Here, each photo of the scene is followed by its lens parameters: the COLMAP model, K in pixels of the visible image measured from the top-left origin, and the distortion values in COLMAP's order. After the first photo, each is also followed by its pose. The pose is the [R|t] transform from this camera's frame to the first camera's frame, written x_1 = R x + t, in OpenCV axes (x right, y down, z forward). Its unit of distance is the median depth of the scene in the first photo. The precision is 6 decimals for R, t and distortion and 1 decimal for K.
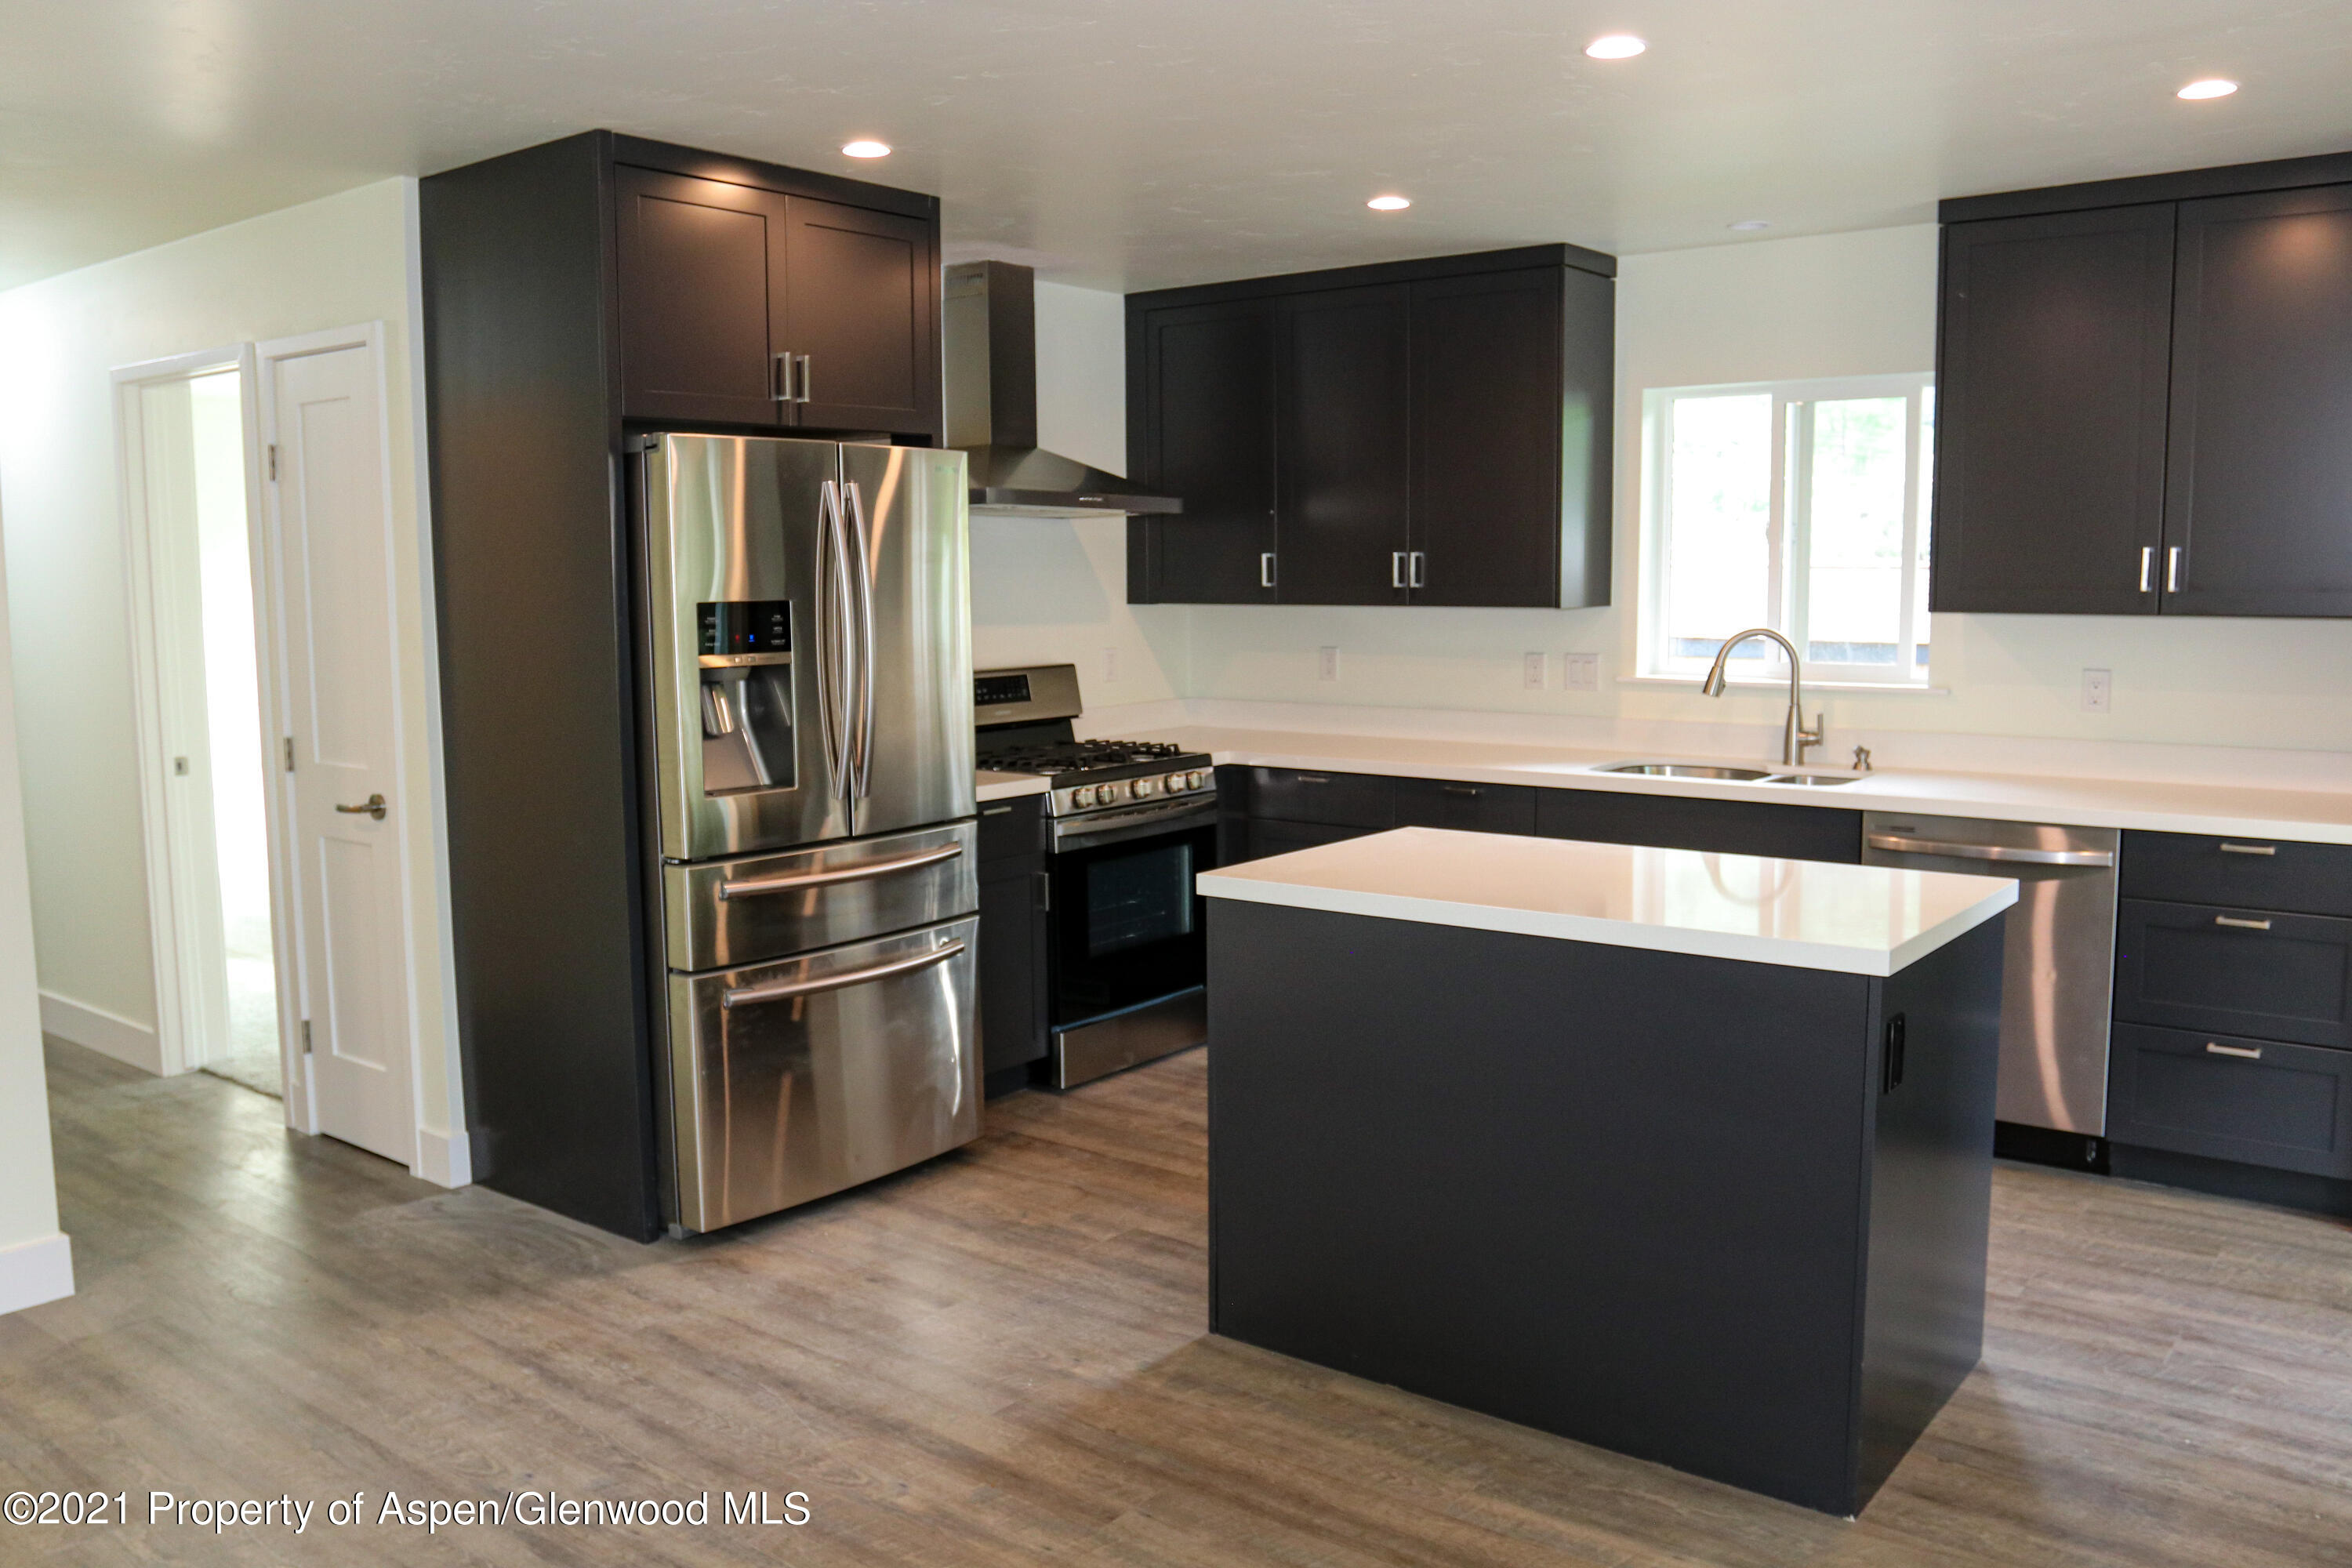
lens RADIAL K [[1867.5, 0, 1176.0], [0, 1867.5, 784.0], [0, 0, 1]] dist [-0.097175, -0.001435]
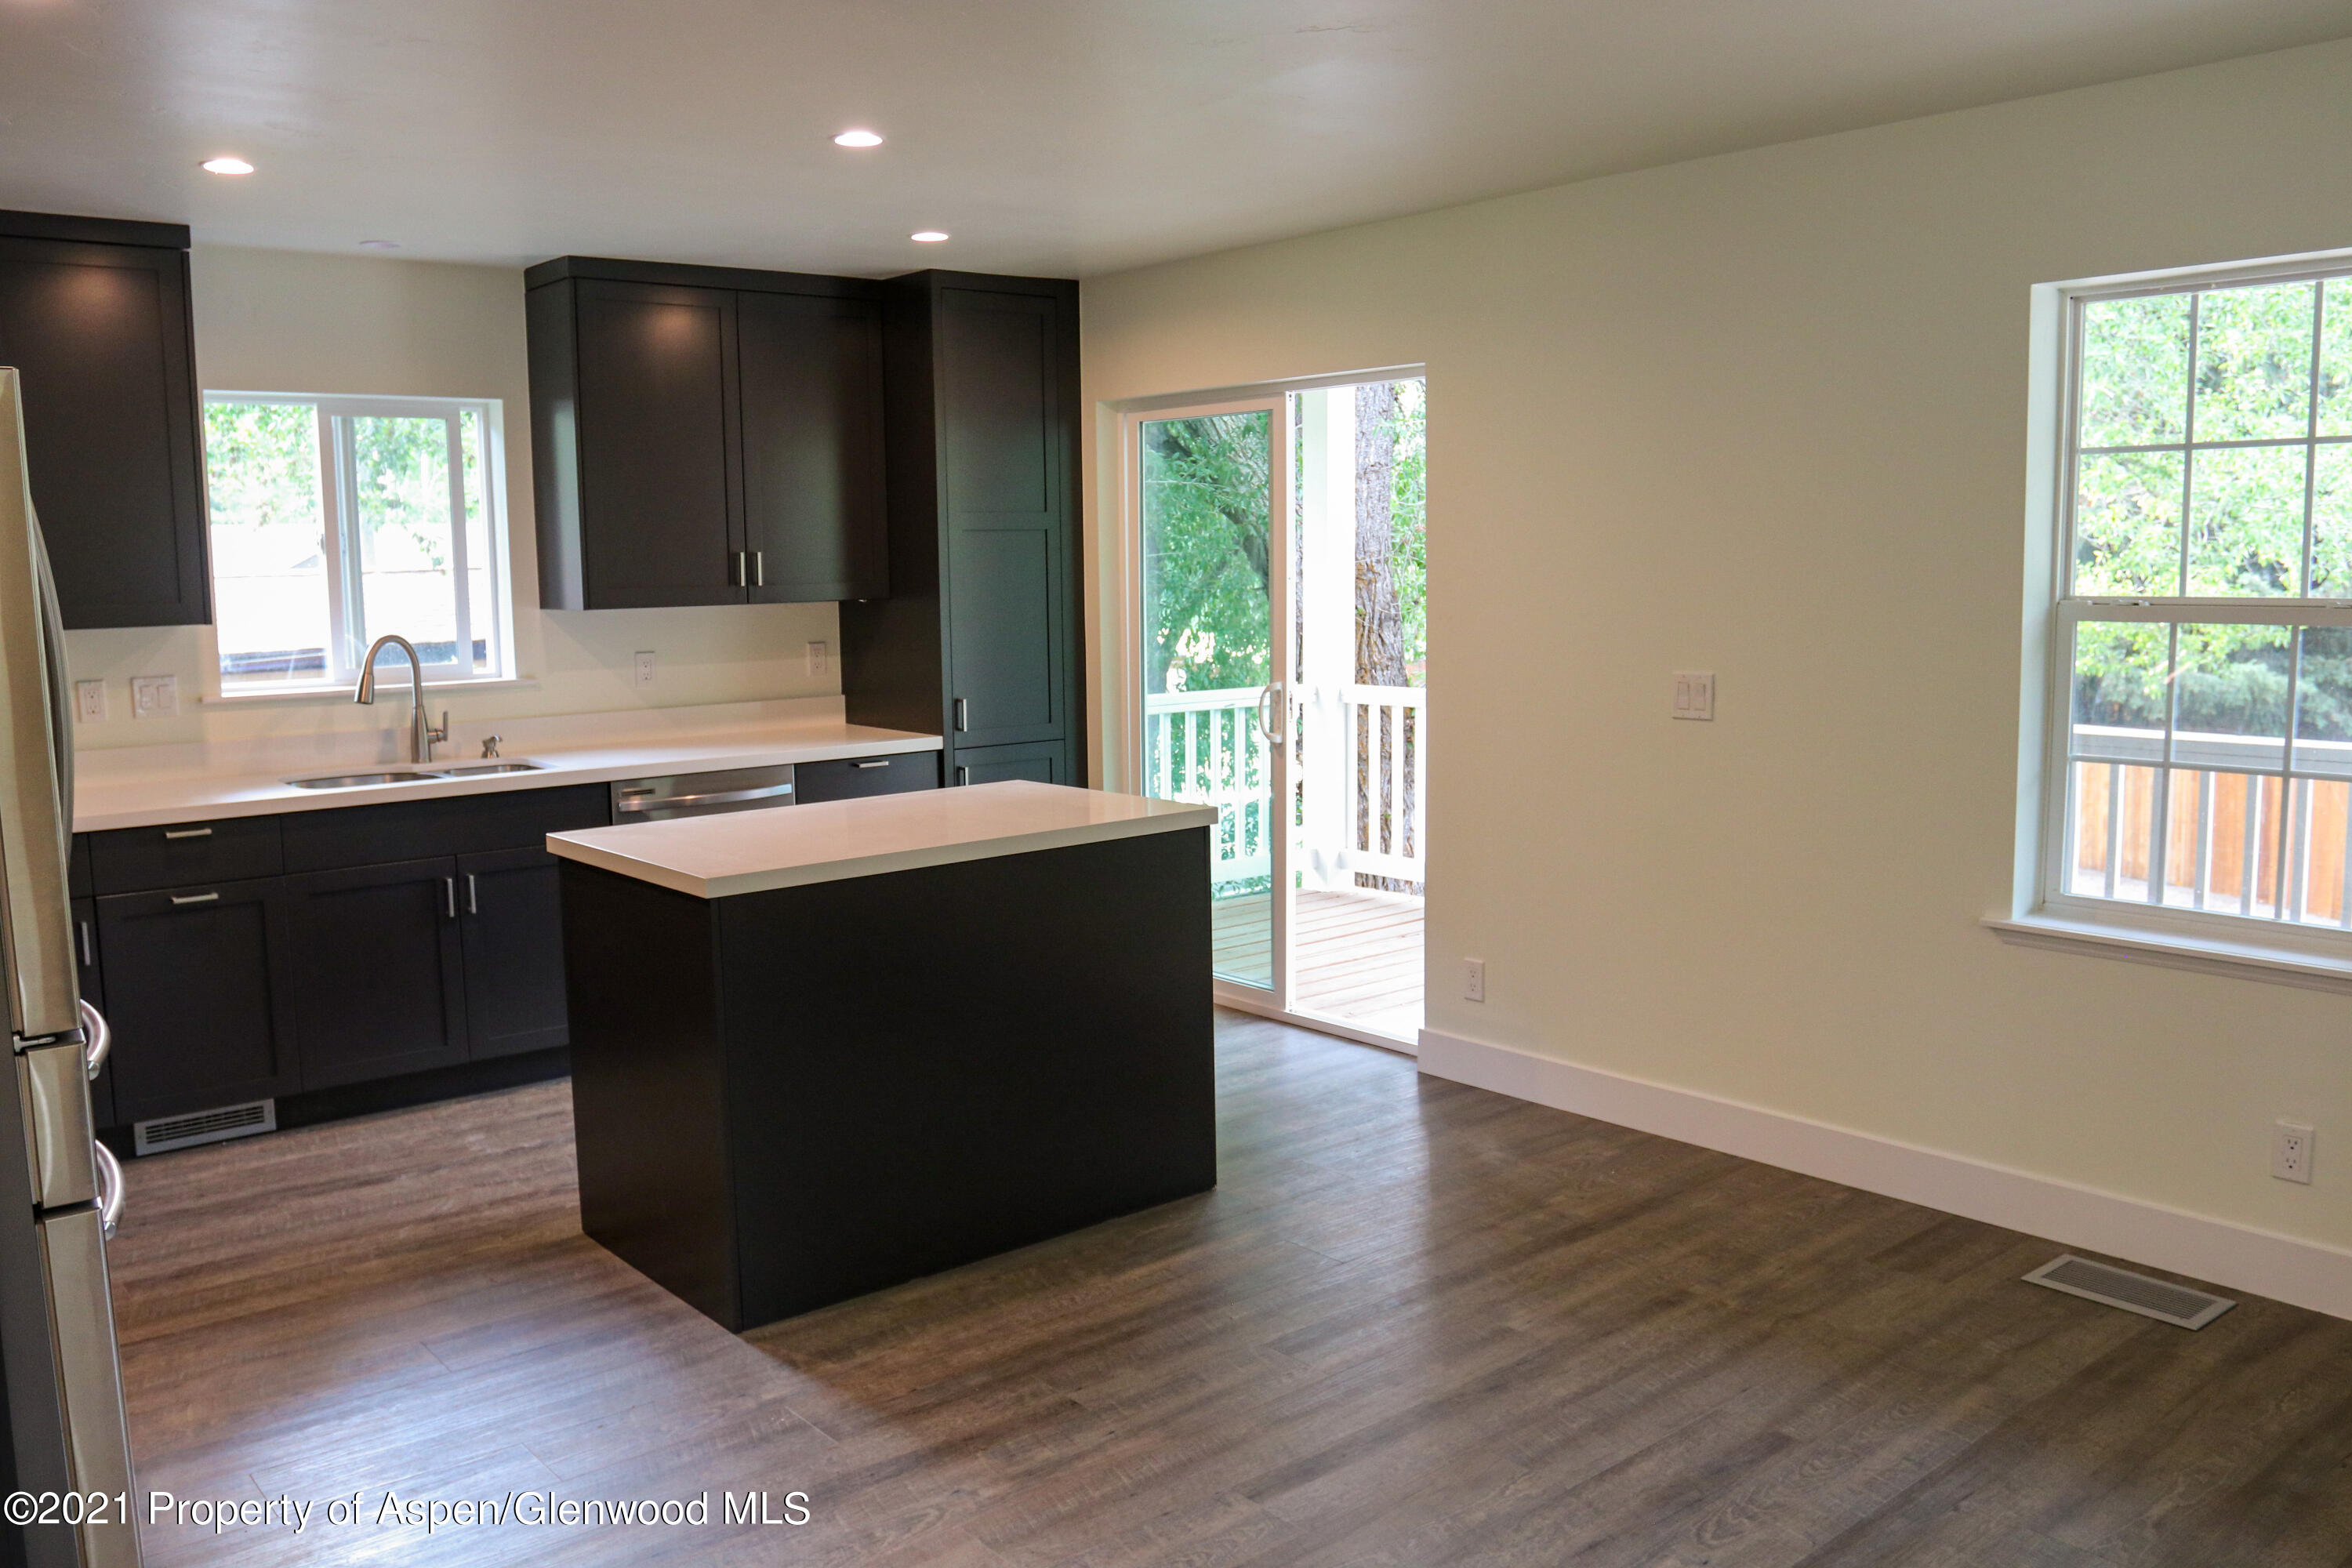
lens RADIAL K [[1830.5, 0, 1176.0], [0, 1830.5, 784.0], [0, 0, 1]] dist [-0.069582, -0.001528]
pose [[0.215208, -0.124252, 0.968632, -0.918163], [0.125501, 0.987167, 0.098746, -0.073349], [-0.968471, 0.100313, 0.228040, 0.551564]]
